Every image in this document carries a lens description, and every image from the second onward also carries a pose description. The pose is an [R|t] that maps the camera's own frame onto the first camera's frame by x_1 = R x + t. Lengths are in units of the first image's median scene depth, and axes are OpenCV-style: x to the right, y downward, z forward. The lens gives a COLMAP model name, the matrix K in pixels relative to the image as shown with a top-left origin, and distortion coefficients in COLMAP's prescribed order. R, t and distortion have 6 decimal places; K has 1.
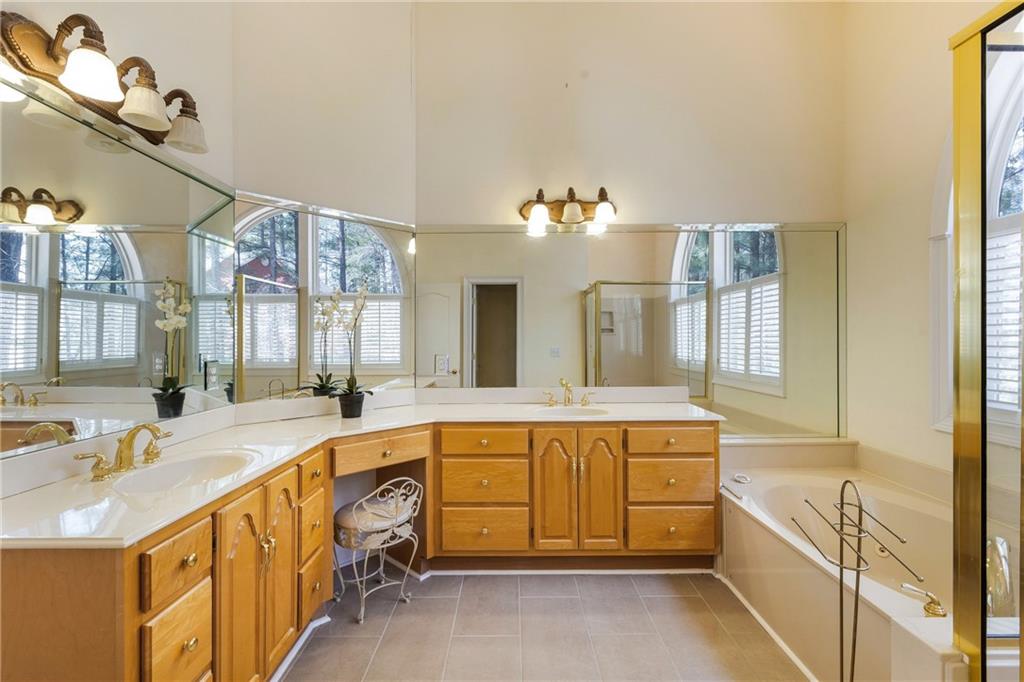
lens RADIAL K [[463.5, 0, 515.6], [0, 463.5, 337.3], [0, 0, 1]] dist [-0.001942, 0.001267]
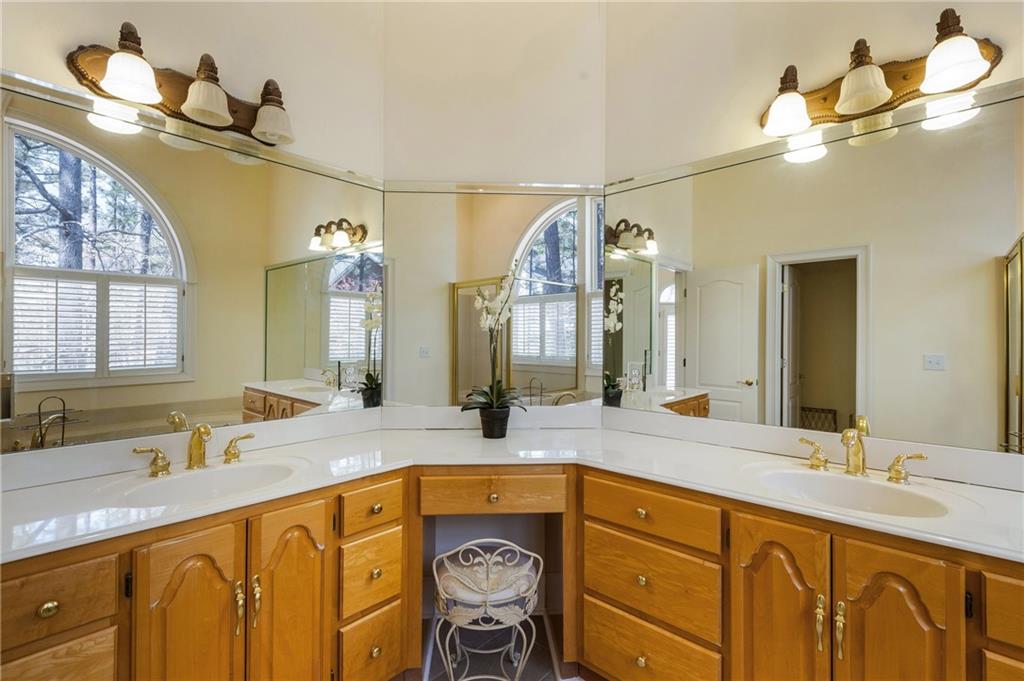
lens RADIAL K [[463.5, 0, 508.3], [0, 463.5, 334.8], [0, 0, 1]] dist [-0.001942, 0.001267]
pose [[0.736087, 0.002859, -0.676881, 0.210351], [-0.003953, 0.999992, -0.000075, -0.004396], [0.676876, 0.002731, 0.736092, 0.436242]]
